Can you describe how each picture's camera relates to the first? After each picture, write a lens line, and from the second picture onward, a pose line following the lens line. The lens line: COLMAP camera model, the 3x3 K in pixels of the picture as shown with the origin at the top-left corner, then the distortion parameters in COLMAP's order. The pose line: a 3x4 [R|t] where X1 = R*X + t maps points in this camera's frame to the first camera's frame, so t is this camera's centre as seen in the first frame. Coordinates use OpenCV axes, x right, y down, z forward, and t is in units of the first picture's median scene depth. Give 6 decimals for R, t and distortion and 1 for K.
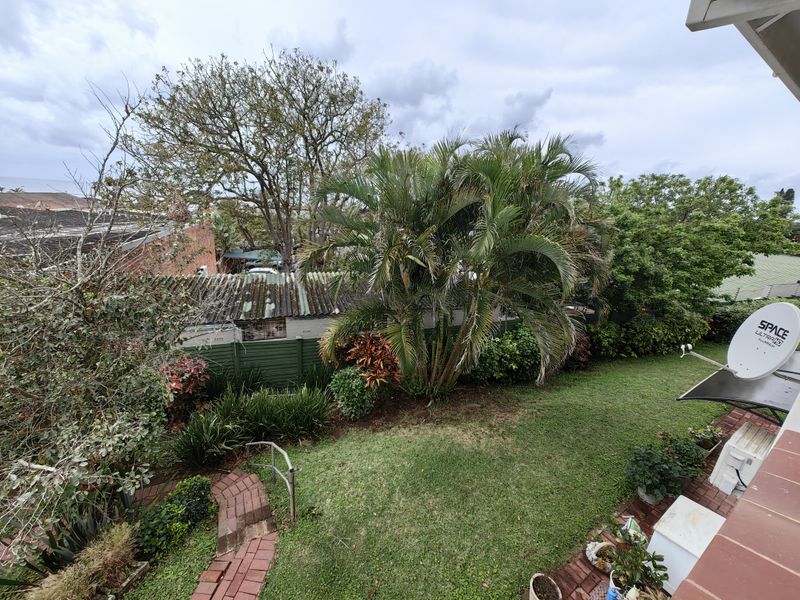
lens RADIAL K [[308.6, 0, 399.7], [0, 308.6, 302.6], [0, 0, 1]] dist [0.001429, -0.000231]
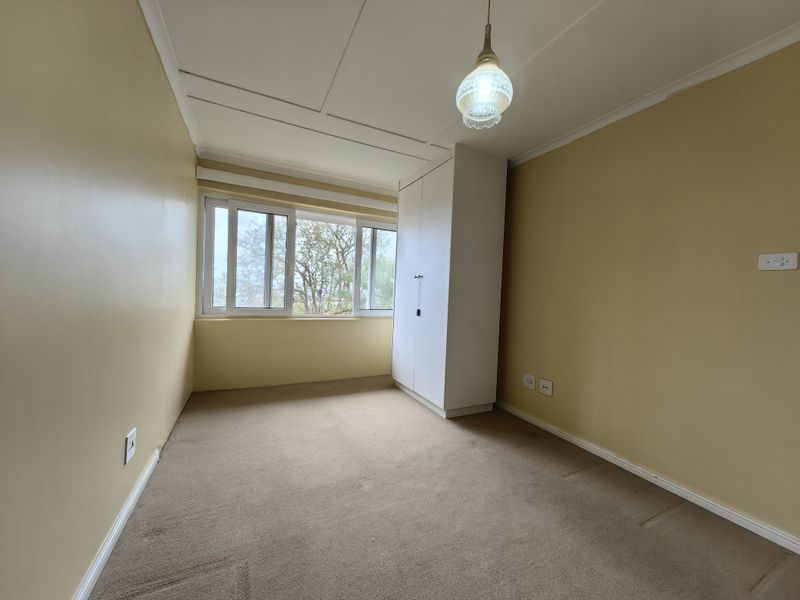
lens RADIAL K [[308.6, 0, 401.2], [0, 308.6, 299.3], [0, 0, 1]] dist [0.001429, -0.000231]
pose [[0.996140, -0.022833, -0.084757, 0.152161], [-0.002739, 0.957022, -0.290002, 0.152823], [0.087736, 0.289114, 0.953266, -0.377640]]
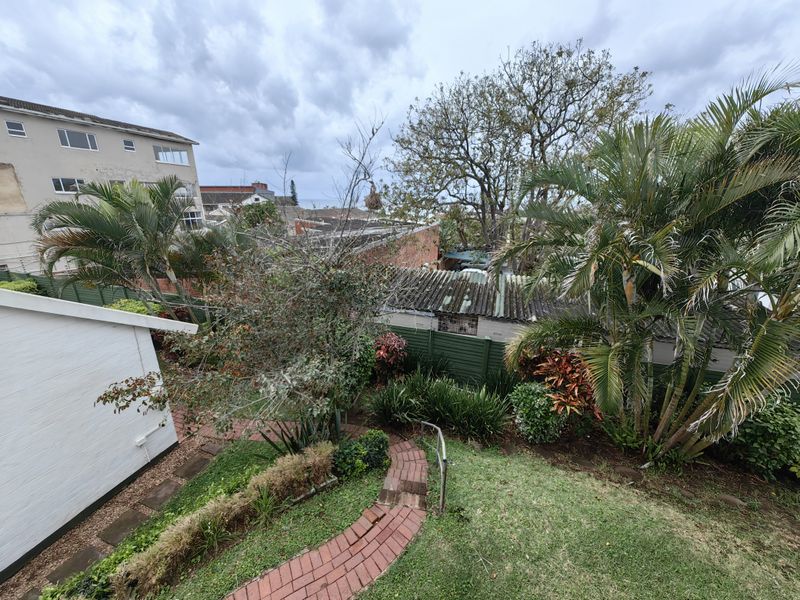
lens RADIAL K [[308.6, 0, 395.0], [0, 308.6, 301.9], [0, 0, 1]] dist [0.001429, -0.000231]
pose [[0.776829, 0.140521, -0.613832, 0.030082], [-0.150734, 0.987940, 0.035404, 0.007769], [0.611405, 0.065023, 0.788642, 0.029196]]
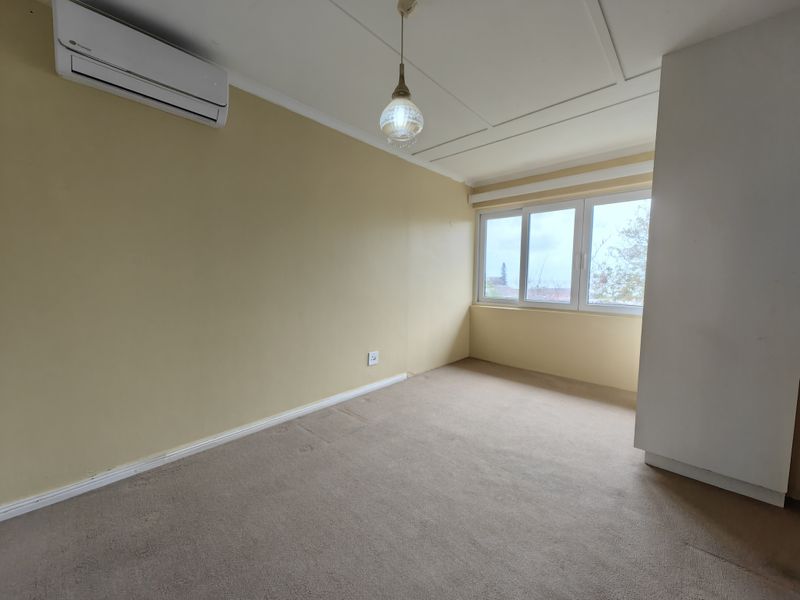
lens RADIAL K [[308.6, 0, 392.3], [0, 308.6, 299.2], [0, 0, 1]] dist [0.001429, -0.000231]
pose [[0.253315, 0.005830, -0.967366, 0.322799], [-0.291920, 0.953826, -0.070694, 0.135908], [0.922287, 0.300302, 0.243320, -0.297246]]
